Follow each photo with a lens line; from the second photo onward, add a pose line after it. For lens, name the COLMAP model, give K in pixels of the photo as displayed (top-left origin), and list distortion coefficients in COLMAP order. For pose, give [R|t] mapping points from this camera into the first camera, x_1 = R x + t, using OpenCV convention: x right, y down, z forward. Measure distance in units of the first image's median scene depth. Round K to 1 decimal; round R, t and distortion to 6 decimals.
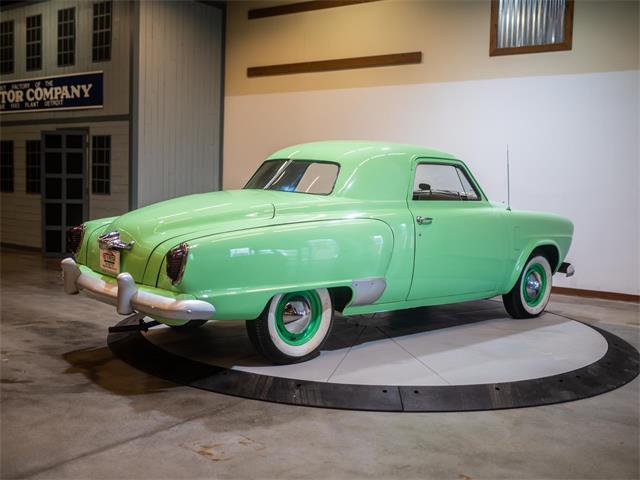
lens RADIAL K [[734.8, 0, 310.1], [0, 734.8, 243.3], [0, 0, 1]] dist [-0.013122, 0.003585]
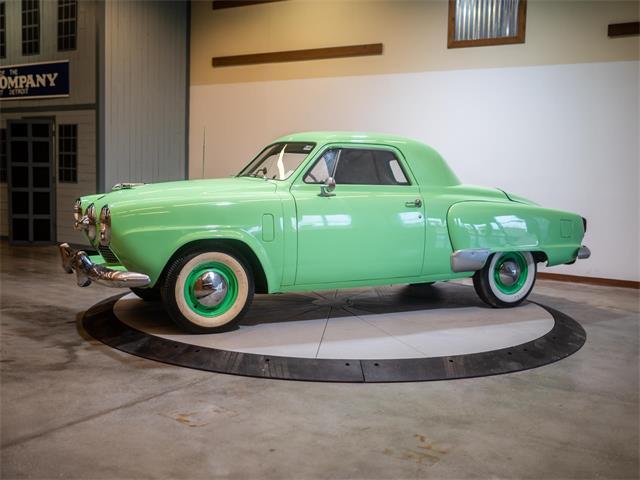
lens RADIAL K [[735.2, 0, 313.3], [0, 735.2, 241.3], [0, 0, 1]] dist [-0.013914, 0.012403]
pose [[0.998554, -0.007116, 0.053293, -0.001894], [0.006381, 0.999882, 0.013943, 0.002157], [-0.053386, -0.013582, 0.998482, -0.029852]]
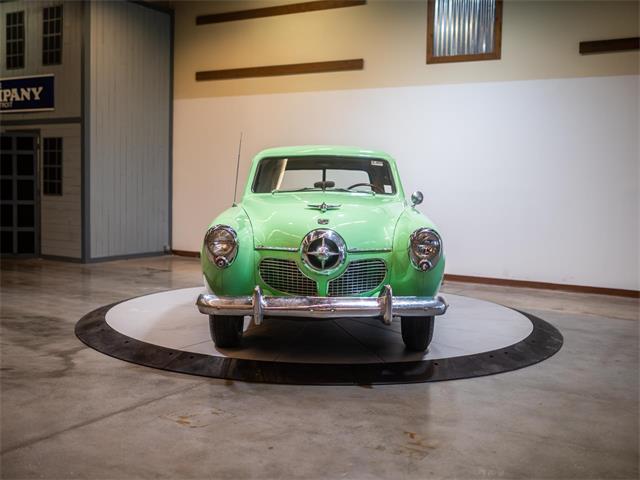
lens RADIAL K [[735.5, 0, 320.0], [0, 735.5, 240.0], [0, 0, 1]] dist [-0.012251, 0.001928]
pose [[0.995704, -0.012108, 0.091799, -0.010599], [0.012511, 0.999914, -0.003816, 0.003748], [-0.091745, 0.004948, 0.995770, -0.048527]]
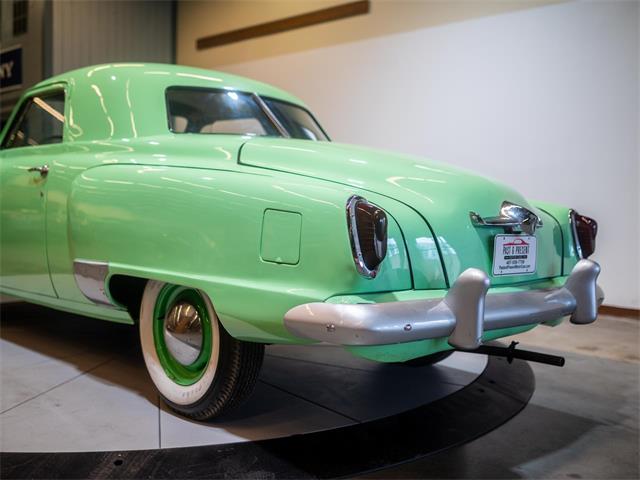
lens RADIAL K [[734.4, 0, 316.4], [0, 734.4, 242.9], [0, 0, 1]] dist [-0.012720, 0.021076]
pose [[0.988989, 0.000452, -0.147987, 0.198258], [-0.003900, 0.999728, -0.023014, 0.019549], [0.147936, 0.023338, 0.988721, 0.196863]]
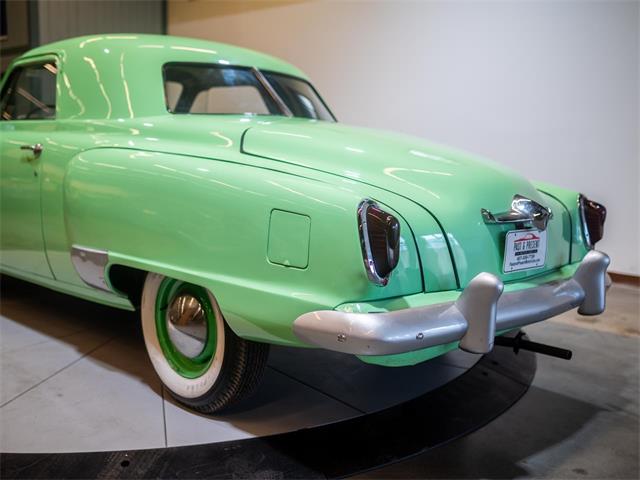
lens RADIAL K [[734.4, 0, 316.4], [0, 734.4, 242.9], [0, 0, 1]] dist [-0.012720, 0.021076]
pose [[0.990972, 0.011377, -0.133584, 0.192197], [-0.003422, 0.998215, 0.059623, 0.002355], [0.134024, -0.058628, 0.989242, 0.201871]]
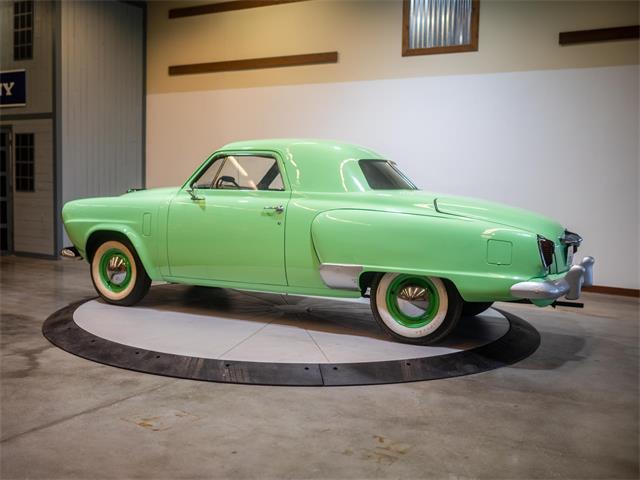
lens RADIAL K [[734.9, 0, 283.8], [0, 734.9, 247.0], [0, 0, 1]] dist [-0.013889, 0.010486]
pose [[0.997267, -0.014879, 0.072372, -0.003662], [0.014075, 0.999834, 0.011607, 0.002852], [-0.072533, -0.010557, 0.997310, -0.036214]]
